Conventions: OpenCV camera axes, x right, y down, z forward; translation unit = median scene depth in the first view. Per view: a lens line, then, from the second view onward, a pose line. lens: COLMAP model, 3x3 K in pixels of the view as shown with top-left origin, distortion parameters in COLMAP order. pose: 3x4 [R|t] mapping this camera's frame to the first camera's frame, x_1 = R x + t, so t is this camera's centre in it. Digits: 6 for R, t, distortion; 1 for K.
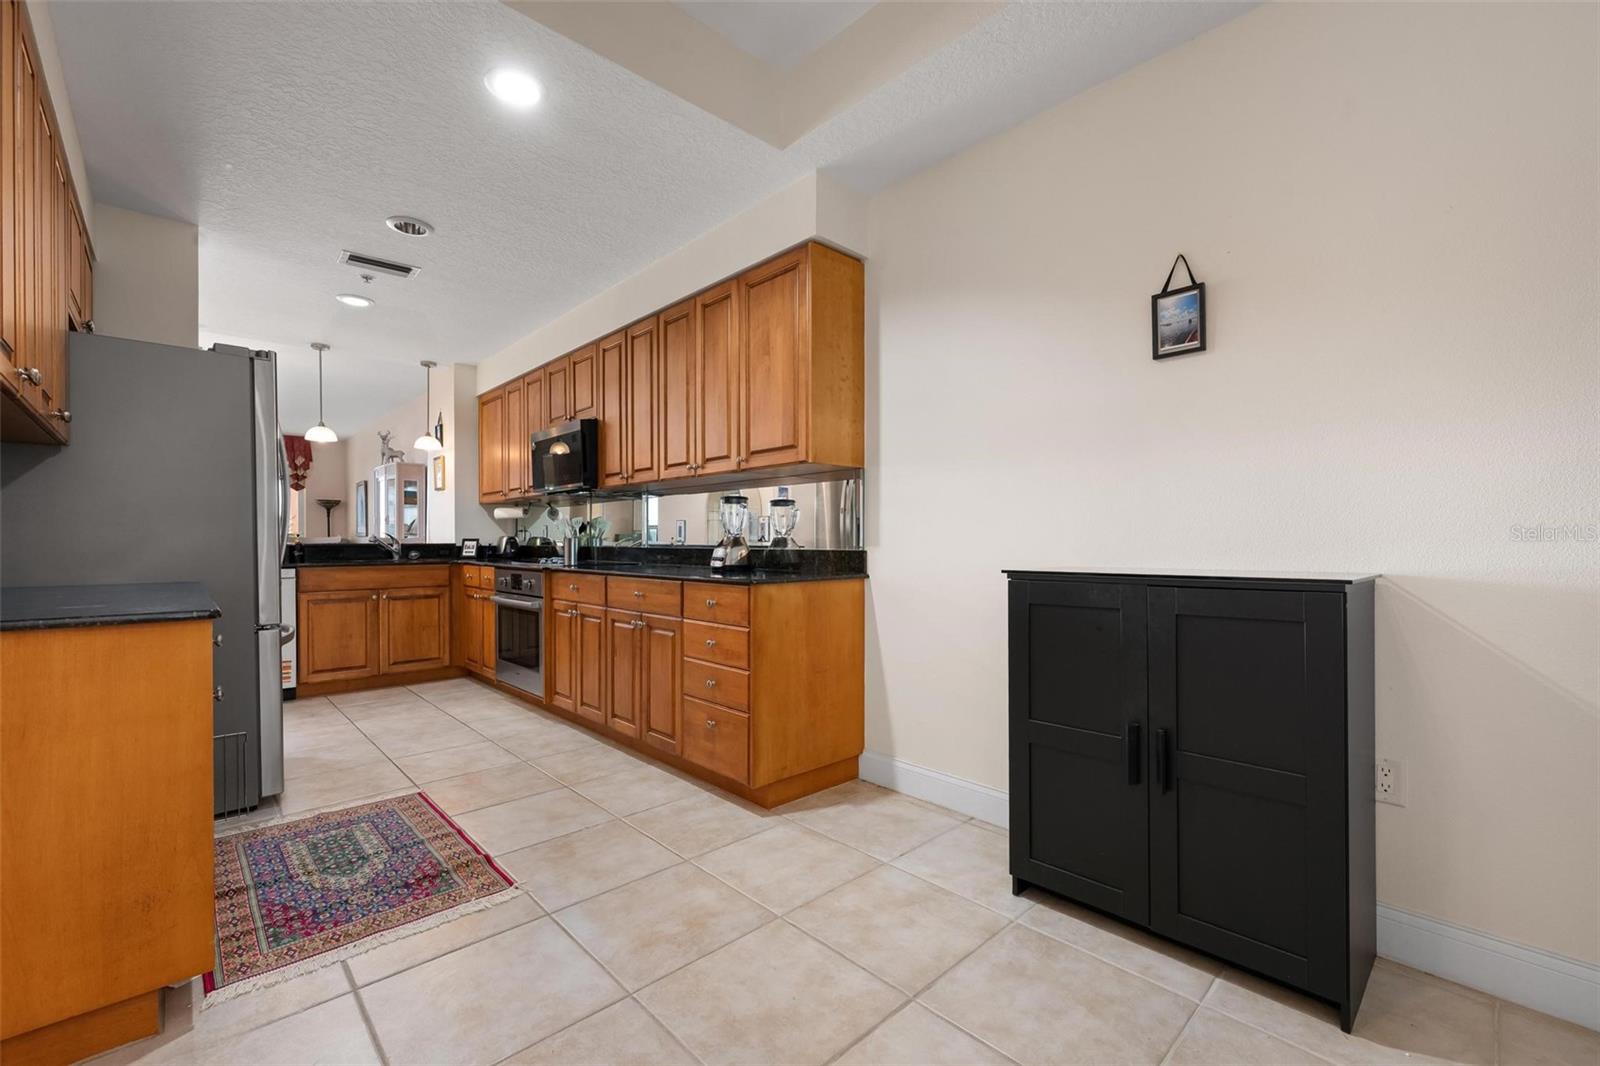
lens RADIAL K [[677.7, 0, 801.5], [0, 677.7, 538.8], [0, 0, 1]] dist [0.000299, -0.000074]
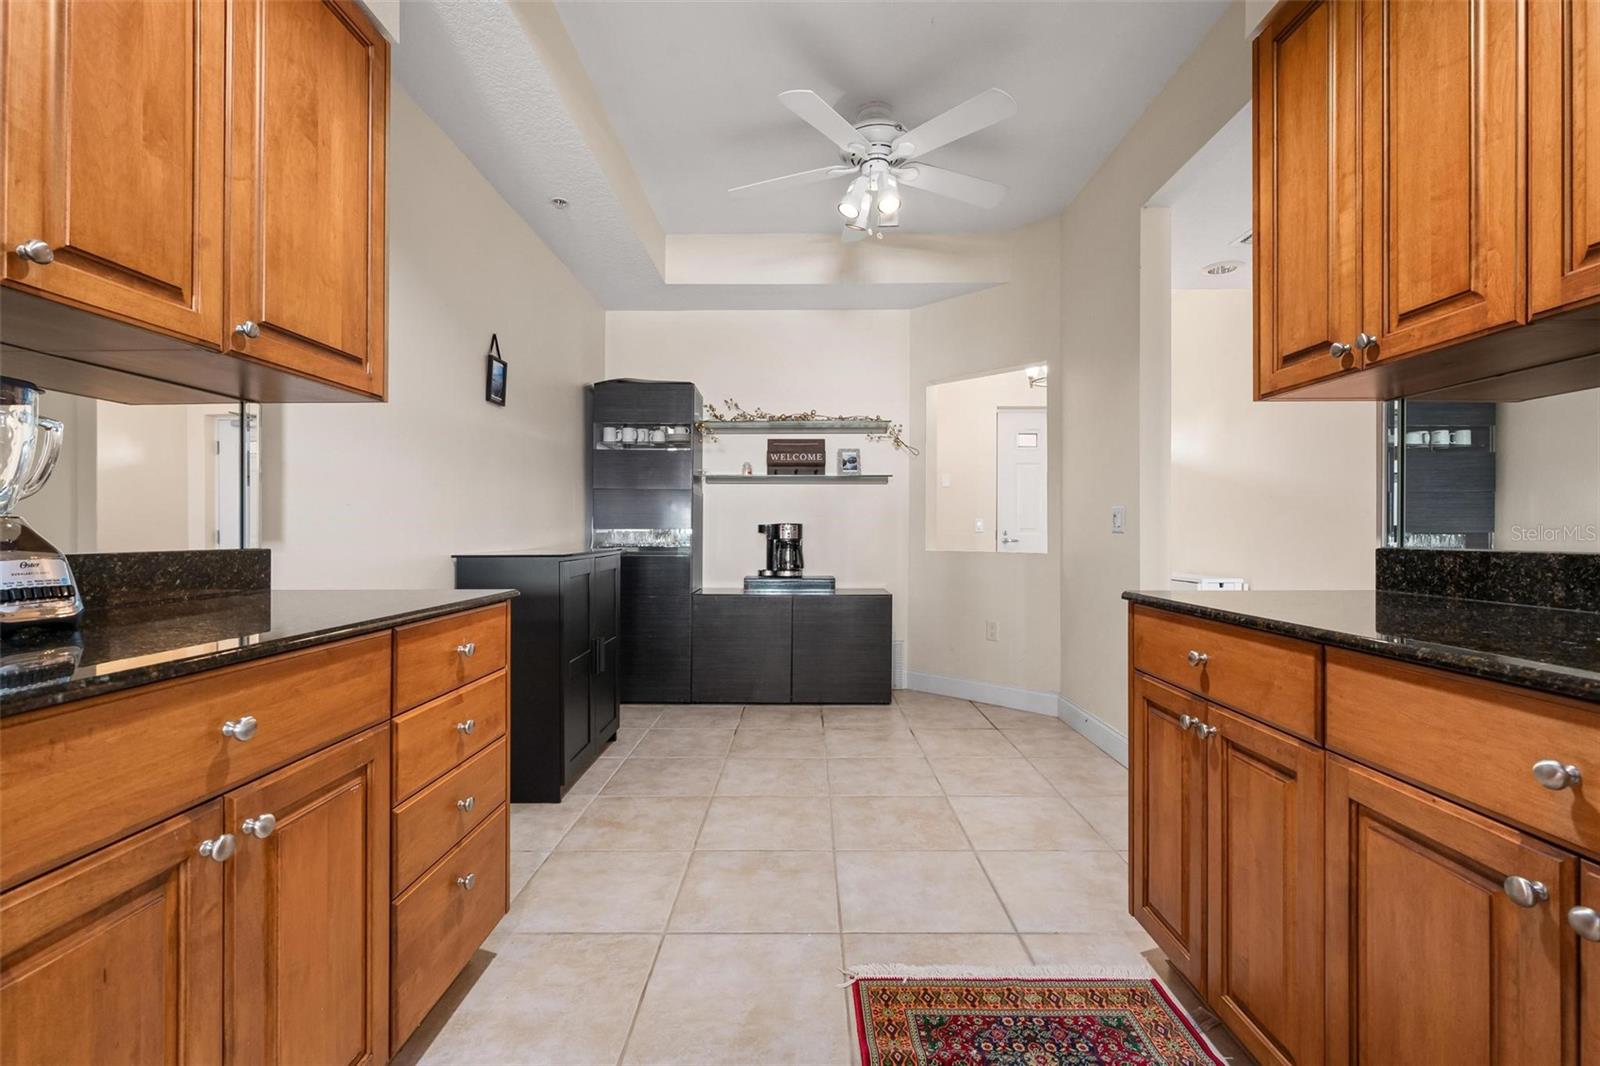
lens RADIAL K [[684.4, 0, 806.4], [0, 684.4, 526.3], [0, 0, 1]] dist [-0.000873, -0.000193]
pose [[-0.731984, 0.008835, 0.681265, -0.475405], [0.002451, 0.999944, -0.010334, 0.004120], [-0.681318, -0.005895, -0.731964, 0.835184]]
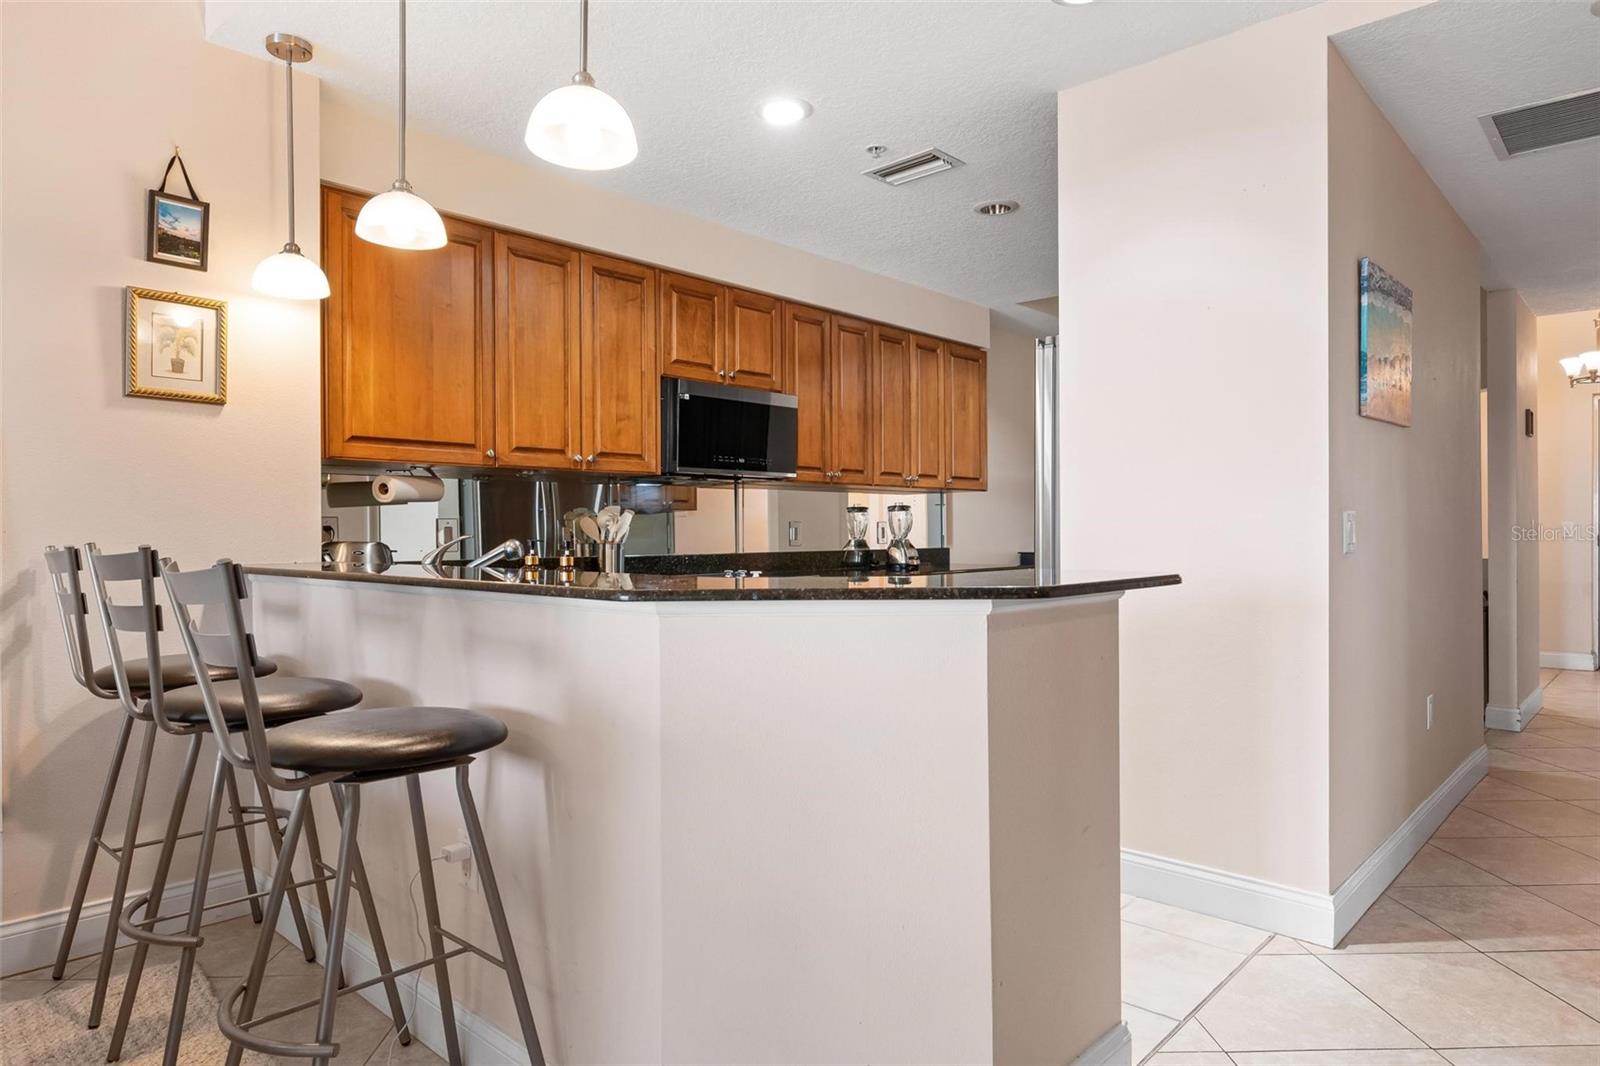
lens RADIAL K [[961.0, 0, 789.3], [0, 961.0, 532.3], [0, 0, 1]] dist [0.003178, 0.001640]
pose [[-0.063480, 0.003590, 0.997977, -1.519446], [0.005887, 0.999977, -0.003222, -0.009671], [-0.997966, 0.005671, -0.063499, 1.118751]]
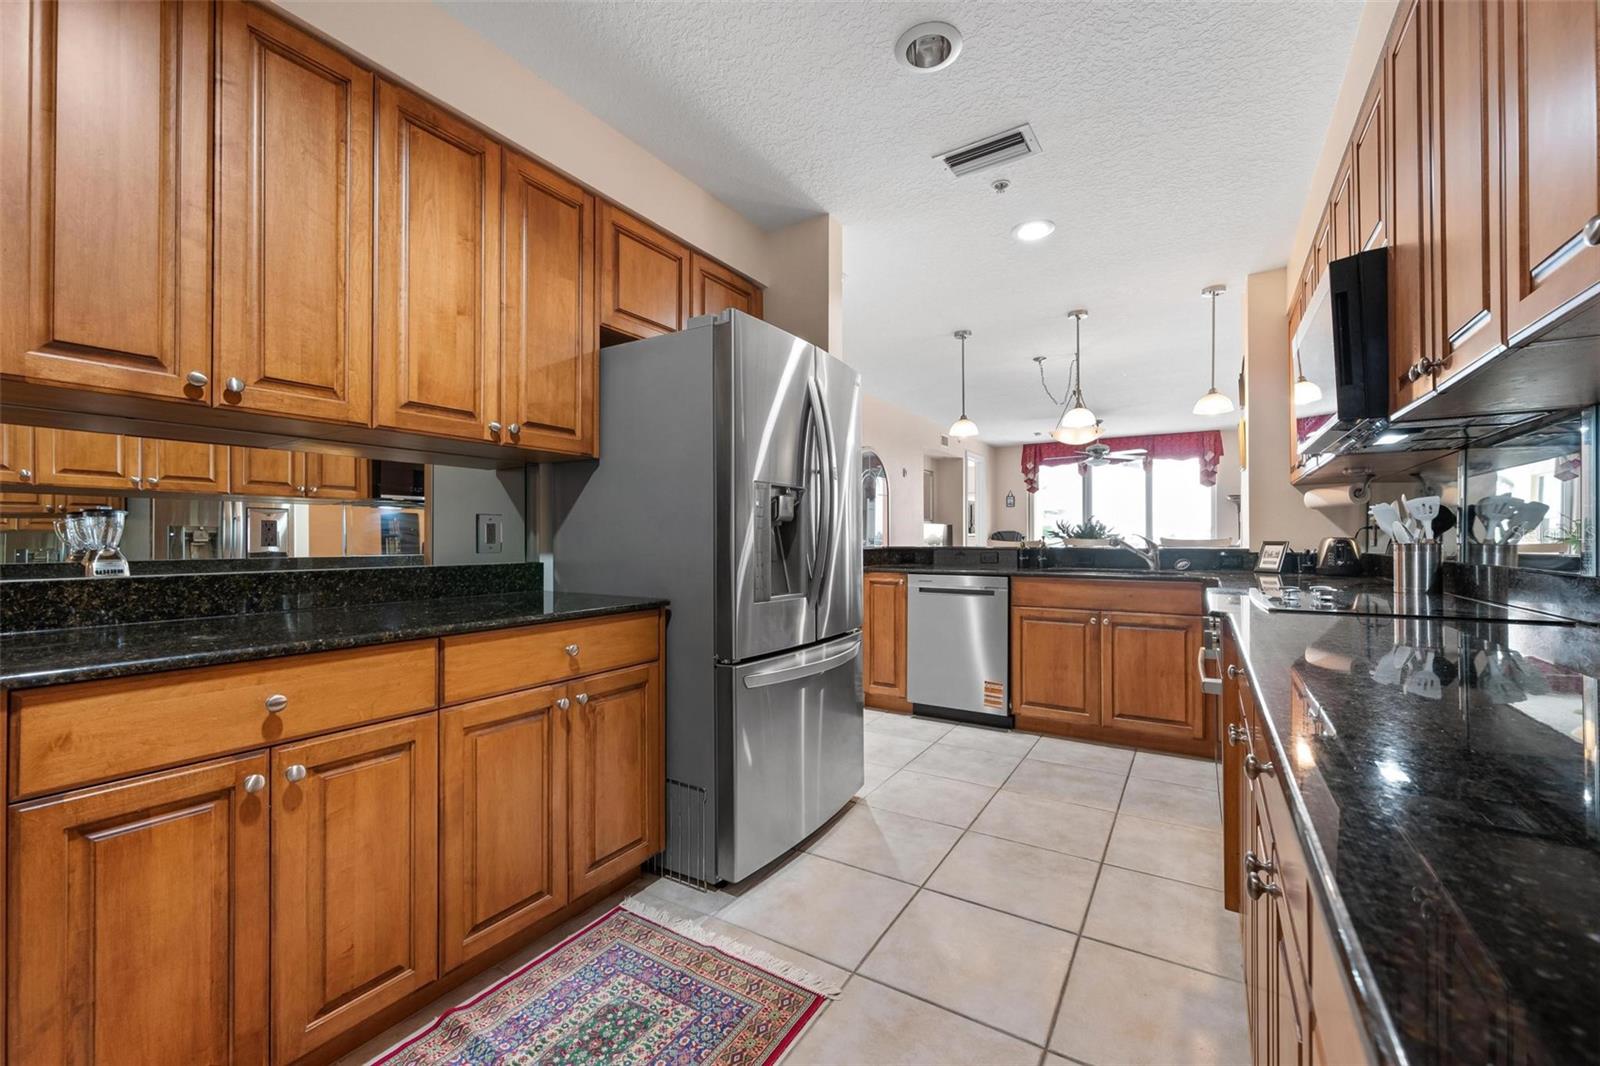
lens RADIAL K [[647.6, 0, 796.8], [0, 647.6, 532.5], [0, 0, 1]] dist [0.000861, 0.000030]
pose [[0.261180, -0.006902, -0.965266, -0.030959], [0.002519, 0.999976, -0.006469, -0.008141], [0.965287, -0.000741, 0.261191, 0.599022]]
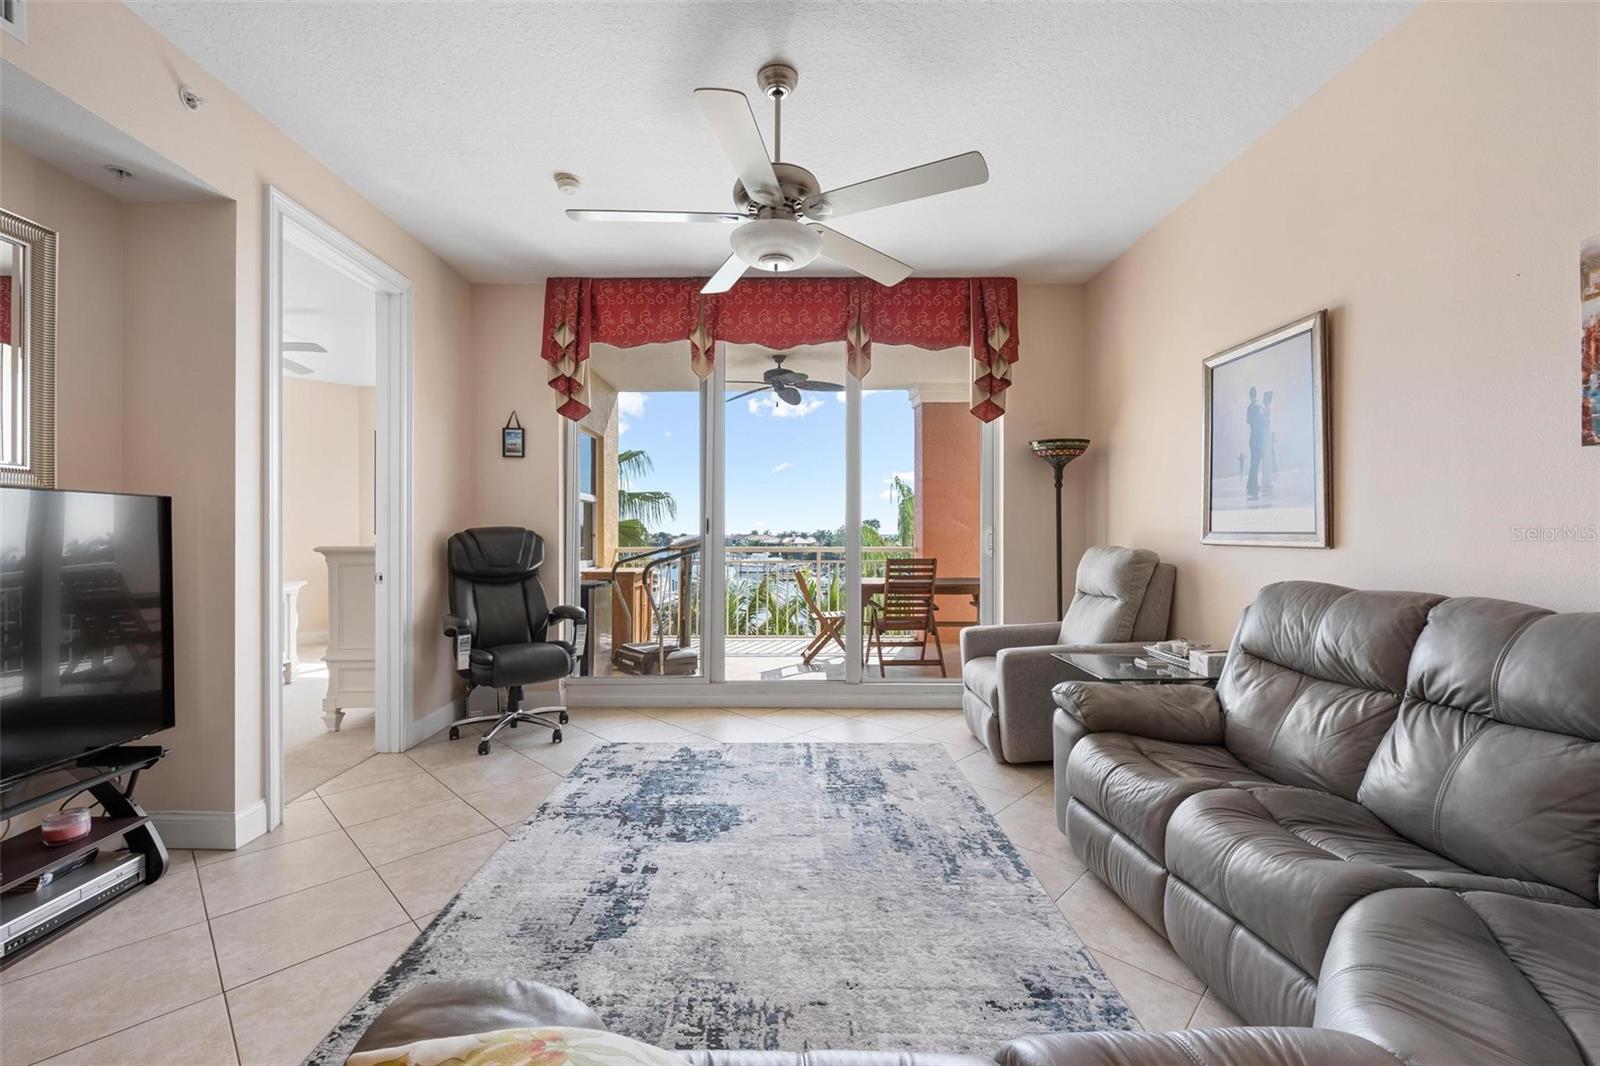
lens RADIAL K [[674.9, 0, 770.3], [0, 674.9, 533.6], [0, 0, 1]] dist [-0.000766, -0.000239]
pose [[0.730398, 0.003910, -0.683011, -1.729564], [-0.002299, 0.999992, 0.003266, -0.022845], [0.683018, -0.000815, 0.730401, 1.915815]]
